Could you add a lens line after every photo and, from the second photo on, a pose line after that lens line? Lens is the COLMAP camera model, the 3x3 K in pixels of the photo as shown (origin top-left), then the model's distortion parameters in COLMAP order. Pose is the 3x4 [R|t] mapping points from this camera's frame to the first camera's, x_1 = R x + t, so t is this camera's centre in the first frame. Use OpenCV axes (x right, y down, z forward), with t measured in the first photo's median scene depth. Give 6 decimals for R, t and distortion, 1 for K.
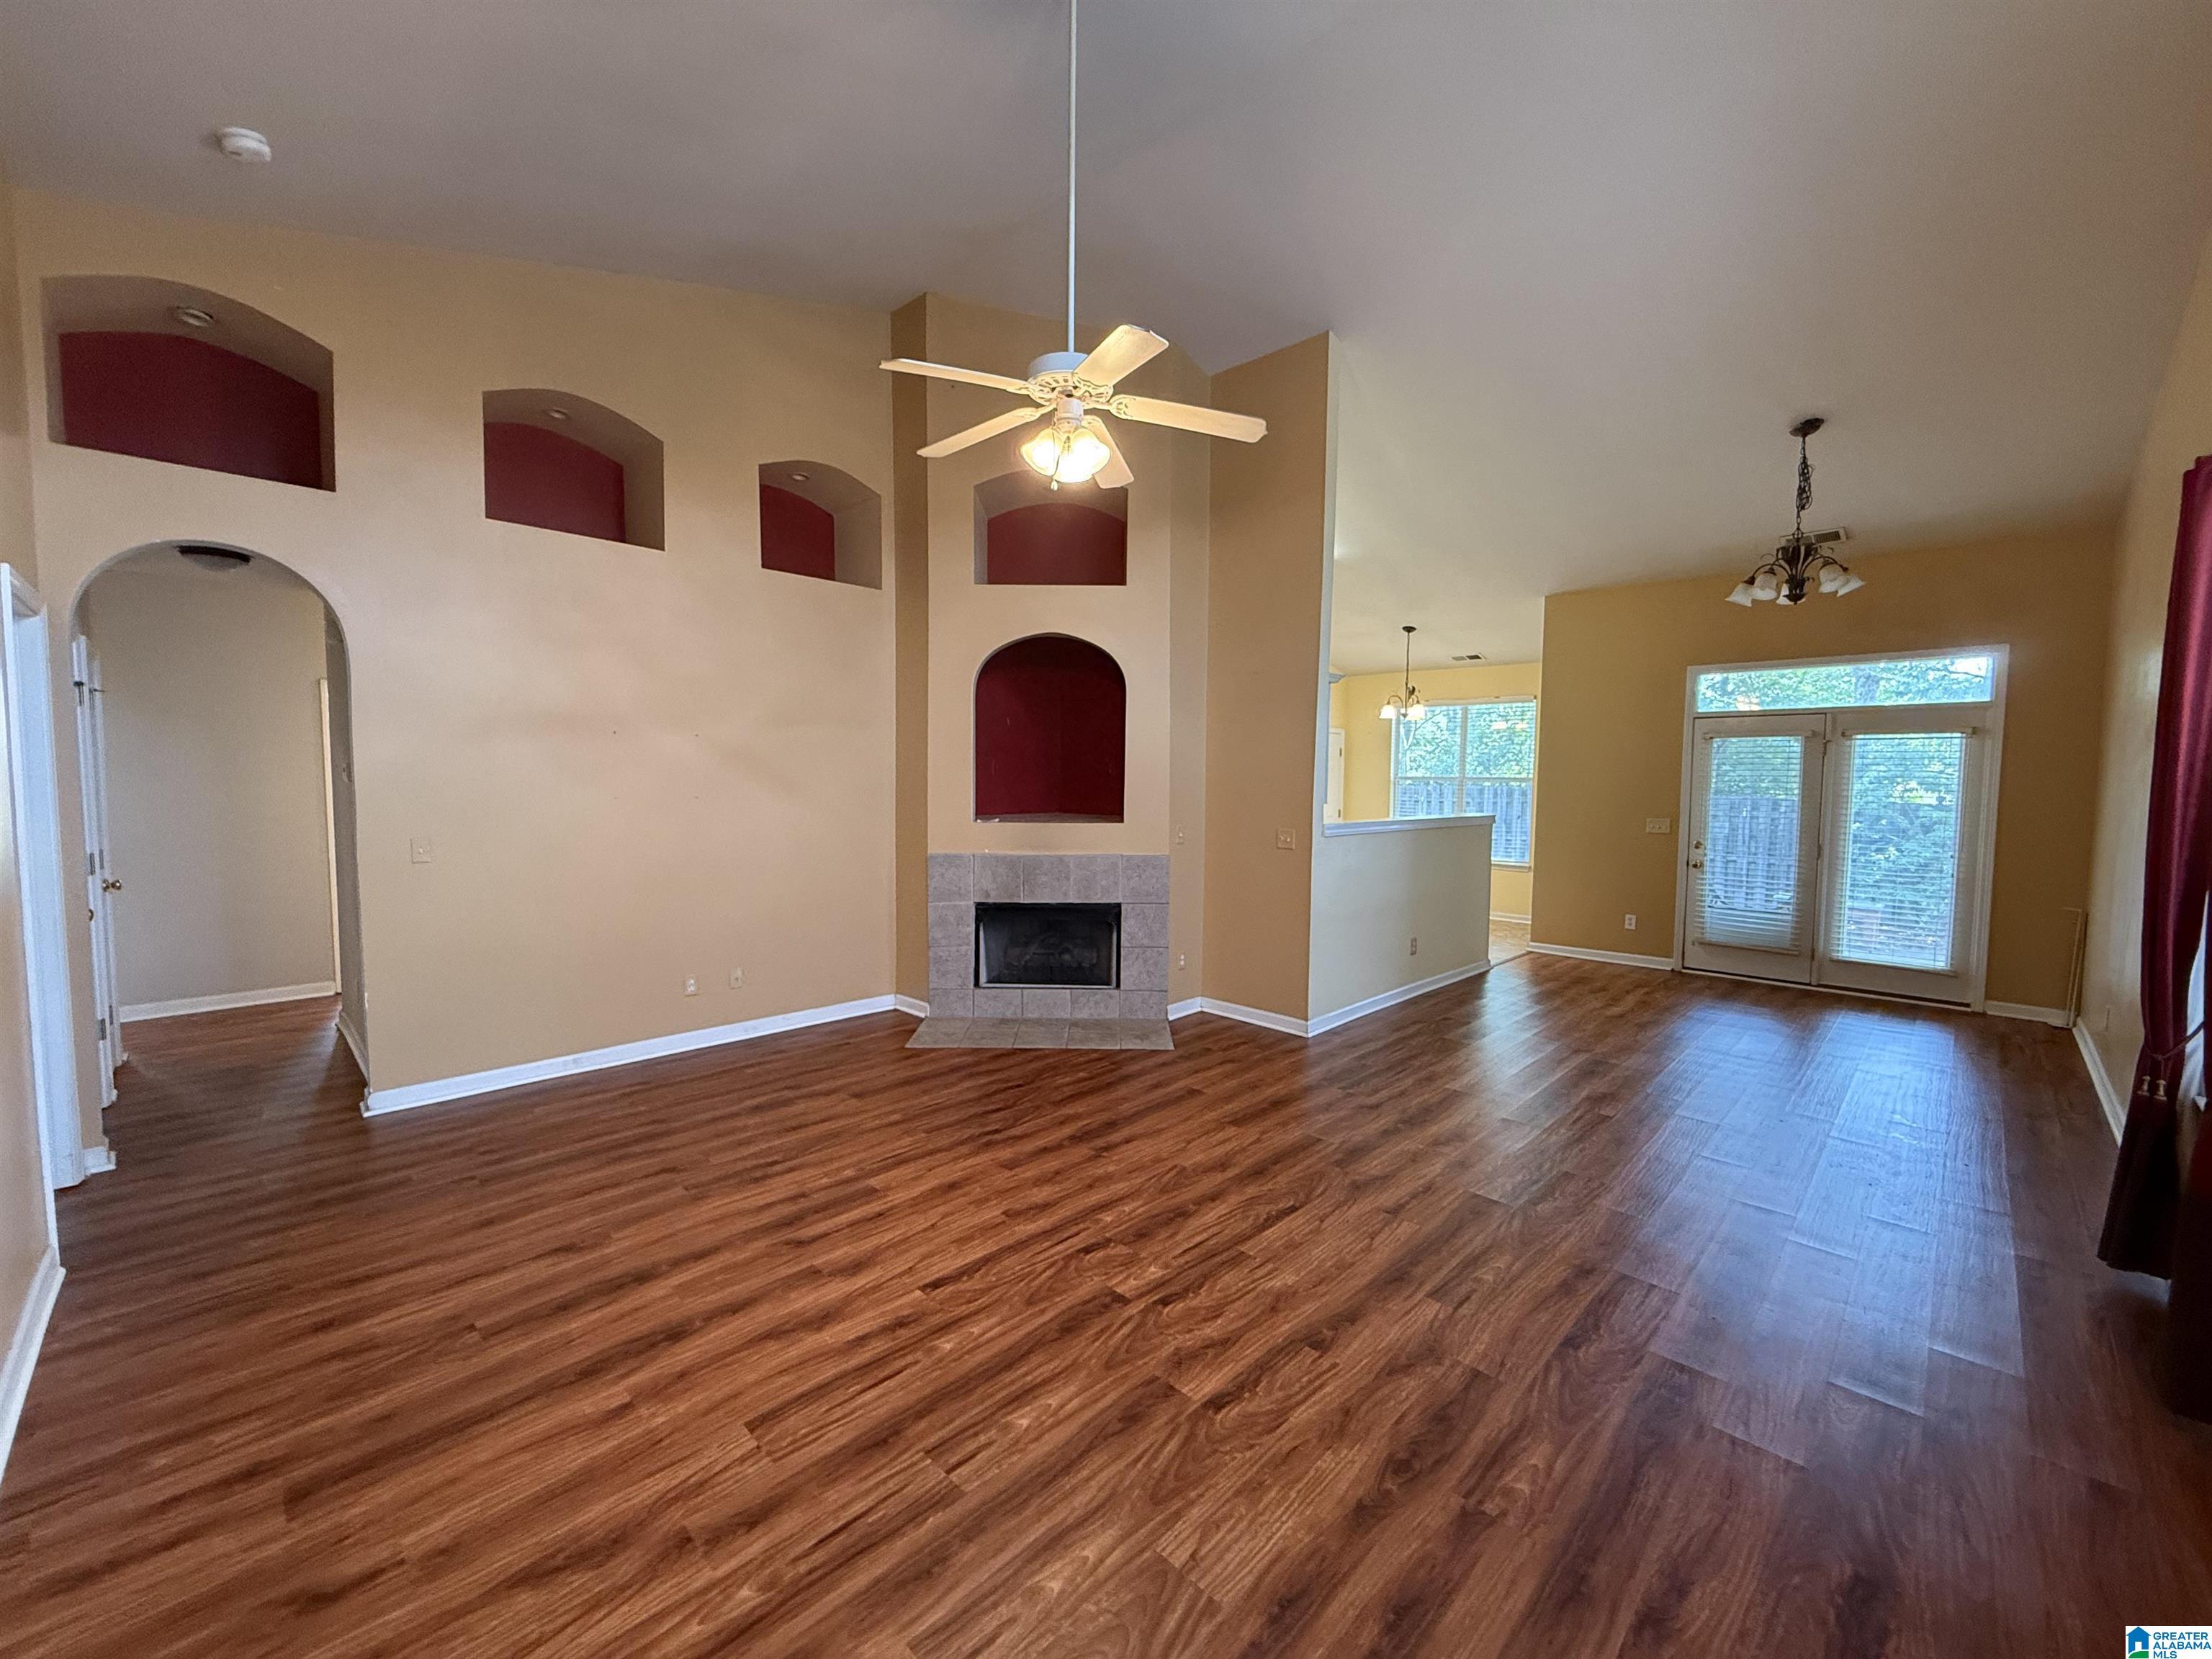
lens RADIAL K [[881.8, 0, 1101.5], [0, 881.8, 833.7], [0, 0, 1]] dist [0.001859, -0.000321]
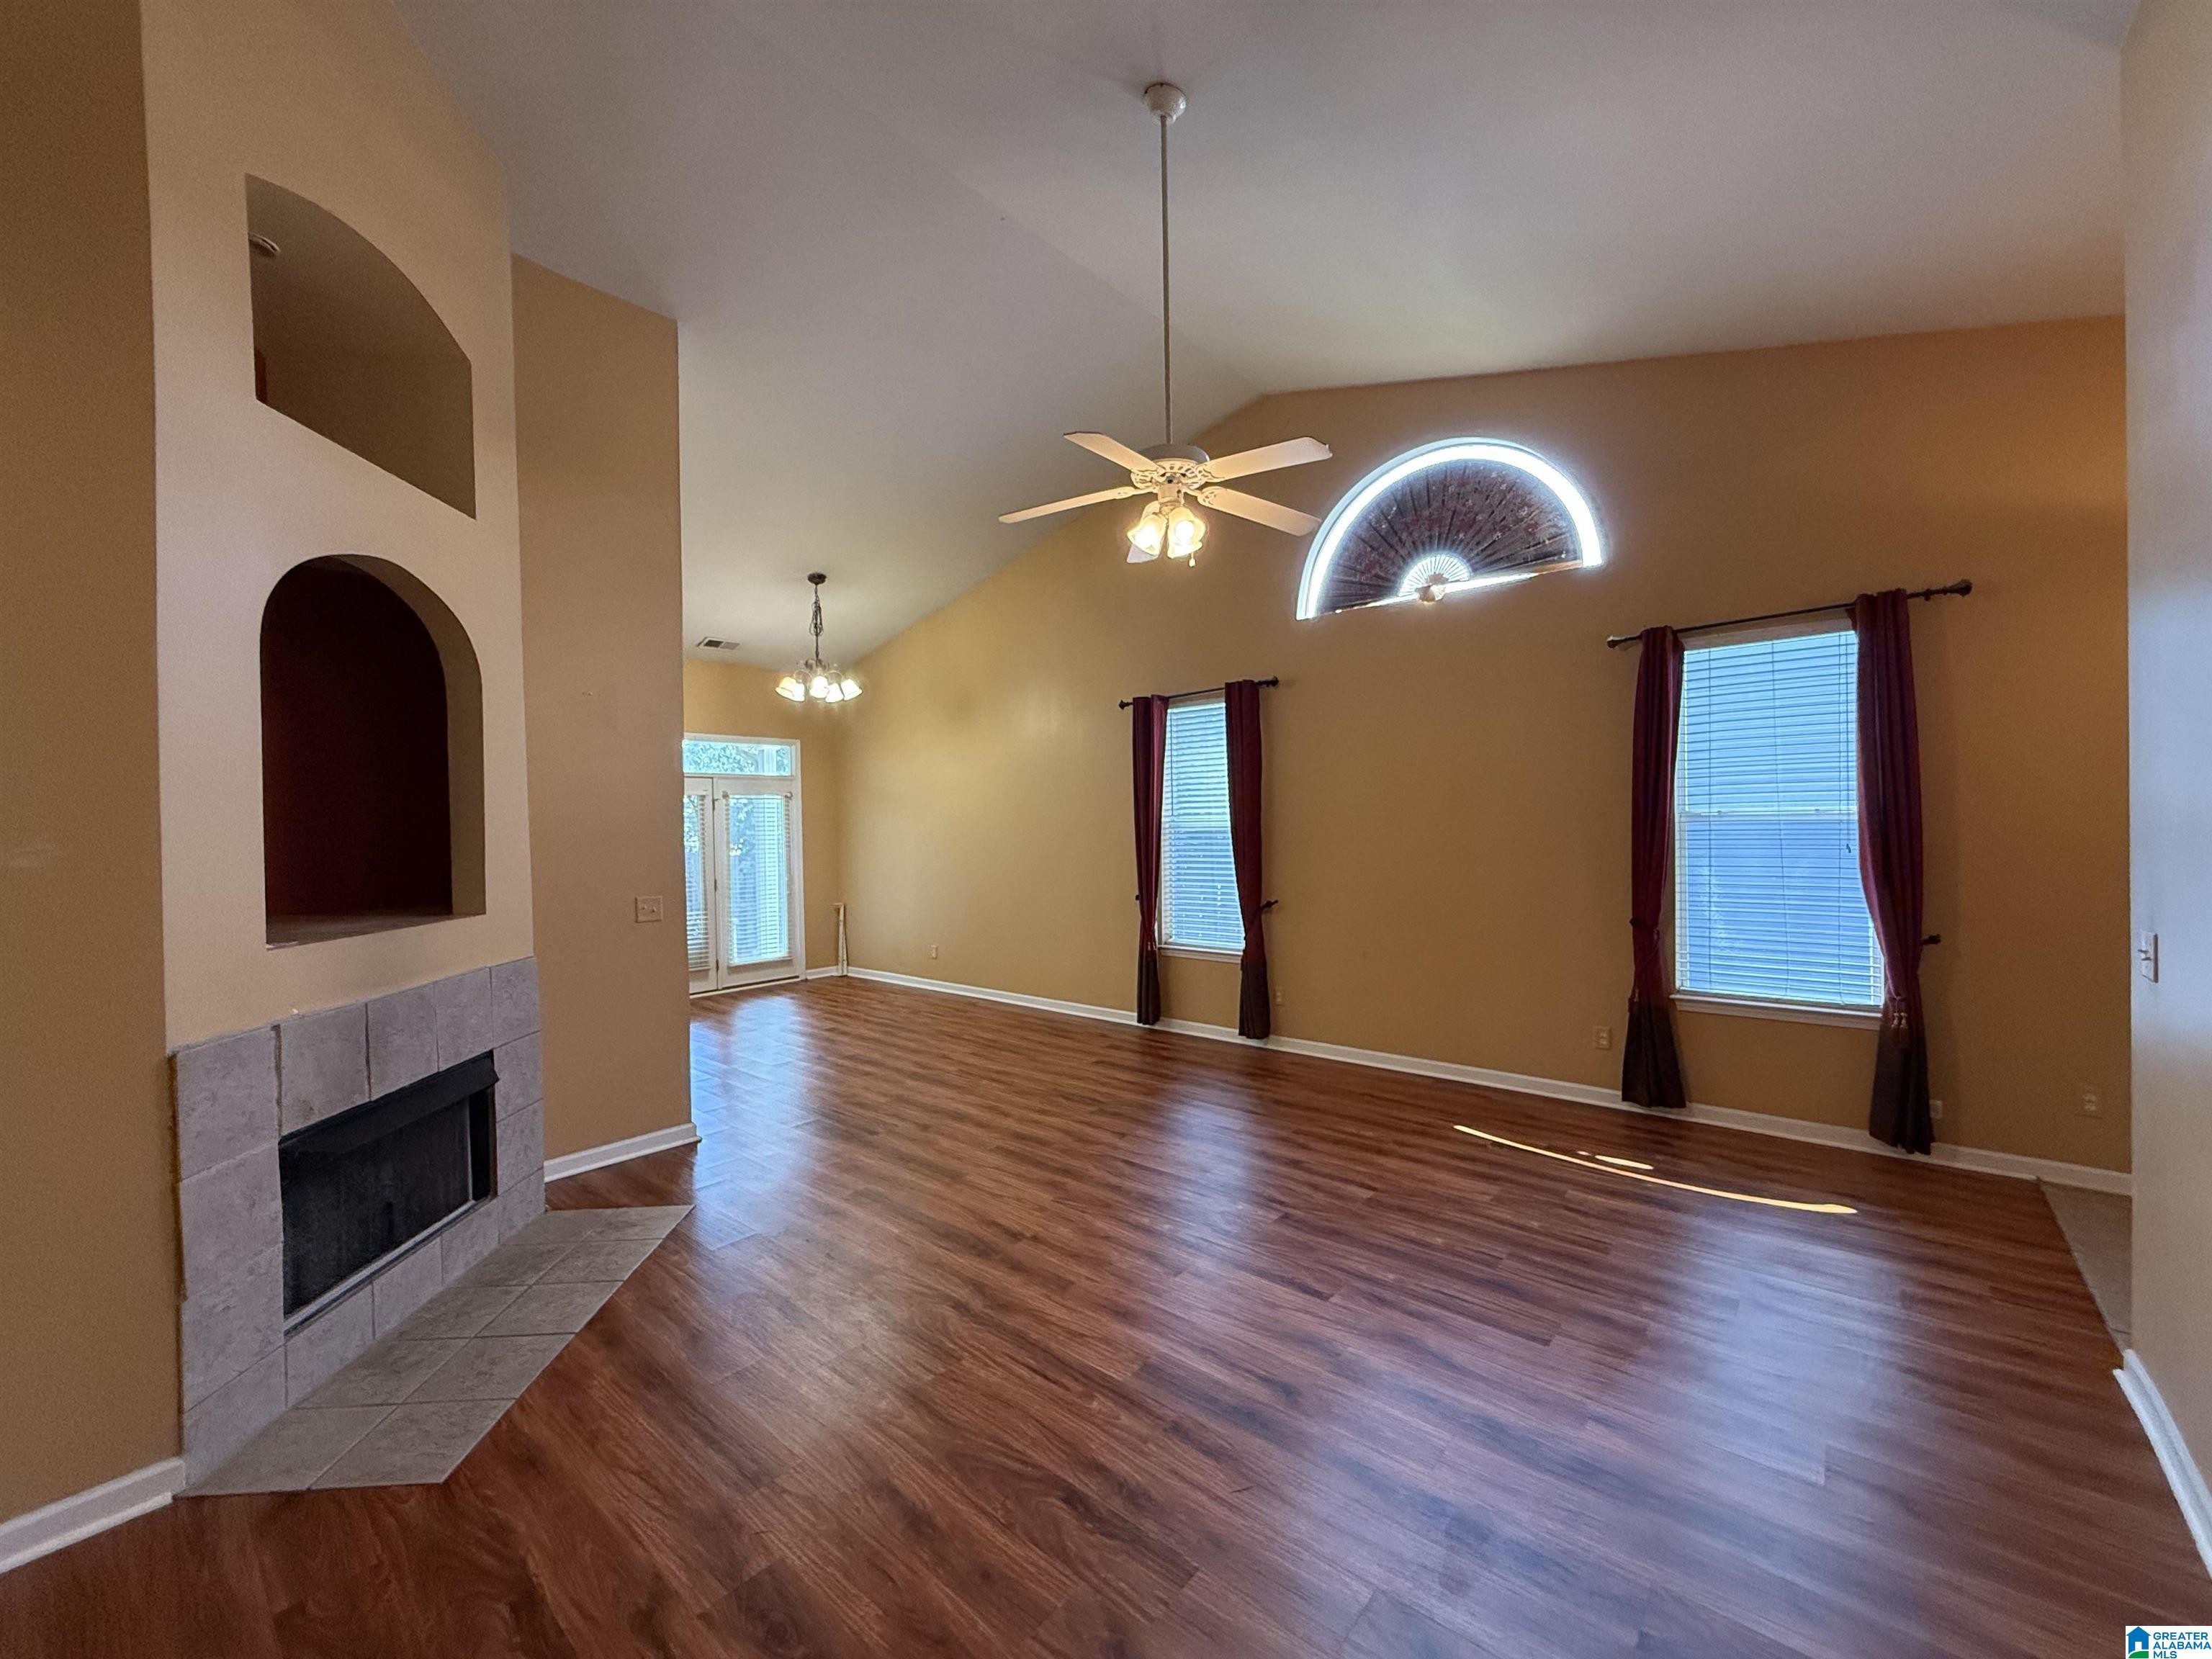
lens RADIAL K [[881.8, 0, 1101.5], [0, 881.8, 833.7], [0, 0, 1]] dist [0.001859, -0.000321]
pose [[-0.069808, -0.018760, 0.997384, -0.909006], [0.084991, 0.996076, 0.024684, -0.068827], [-0.993933, 0.086492, -0.067940, 0.949567]]
